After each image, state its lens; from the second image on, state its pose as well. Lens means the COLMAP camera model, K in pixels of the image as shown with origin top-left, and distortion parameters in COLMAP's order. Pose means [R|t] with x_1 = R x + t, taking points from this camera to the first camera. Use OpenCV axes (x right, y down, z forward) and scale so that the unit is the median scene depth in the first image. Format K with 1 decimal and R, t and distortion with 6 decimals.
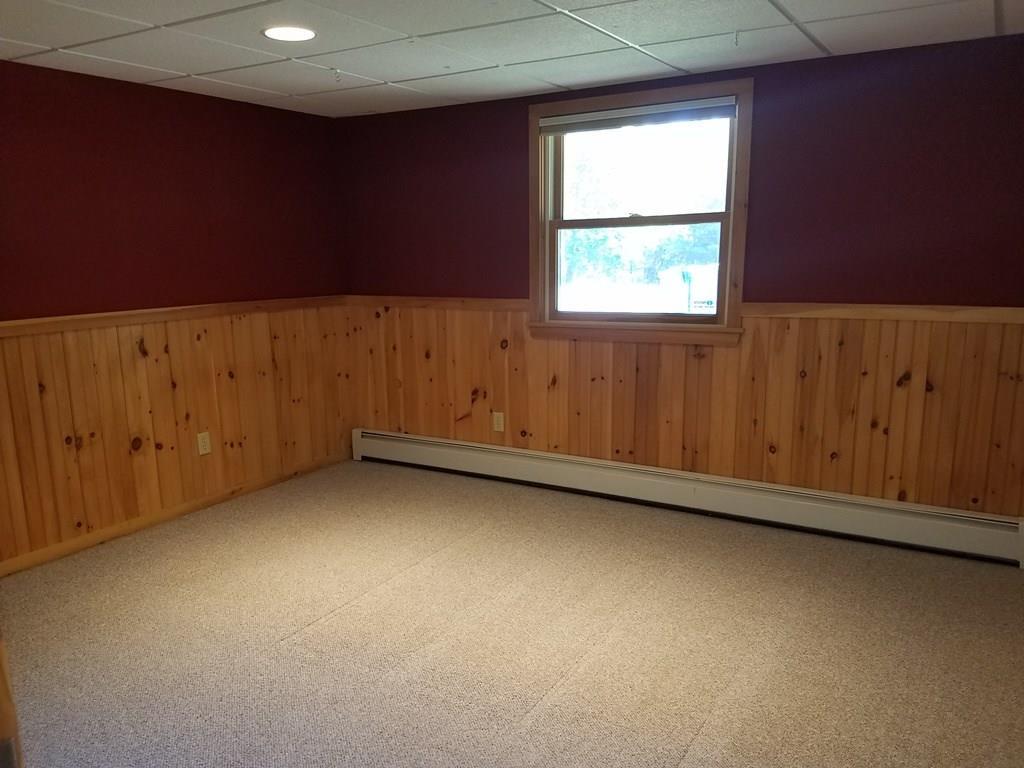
lens RADIAL K [[787.4, 0, 512.0], [0, 787.4, 384.0], [0, 0, 1]] dist [0.218062, -0.345920]
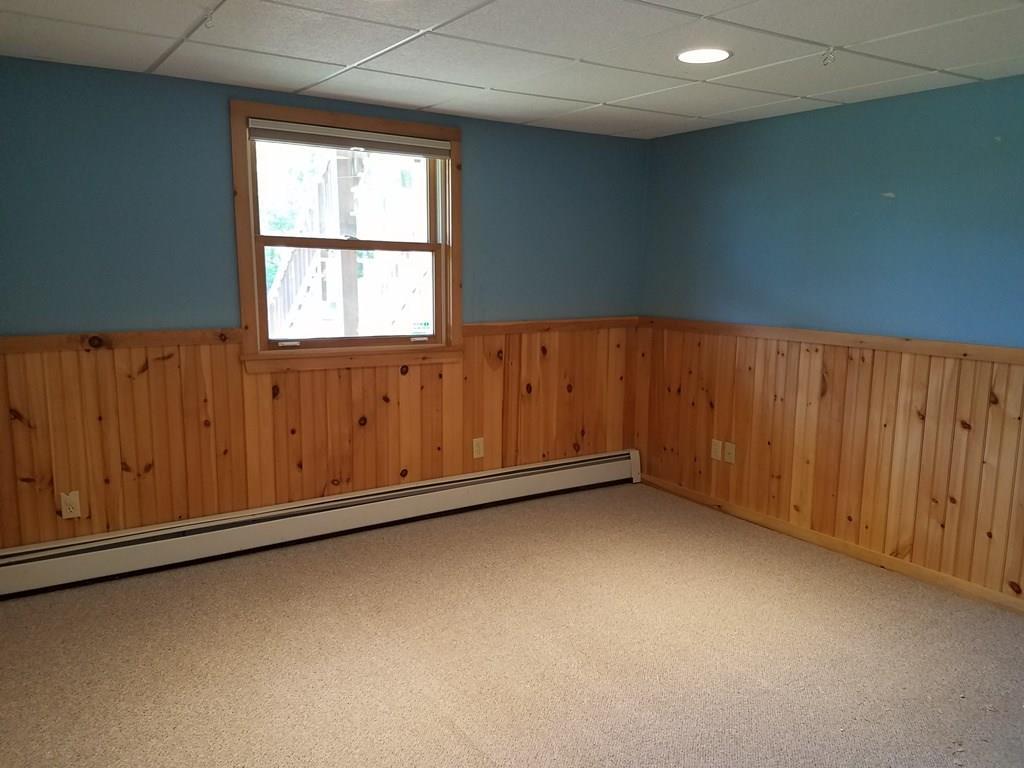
lens RADIAL K [[787.4, 0, 512.0], [0, 787.4, 384.0], [0, 0, 1]] dist [0.218062, -0.345920]
pose [[0.437490, -0.104782, 0.893097, -0.683387], [0.135621, 0.989515, 0.049659, -0.057633], [-0.888937, 0.099398, 0.447114, 0.415815]]
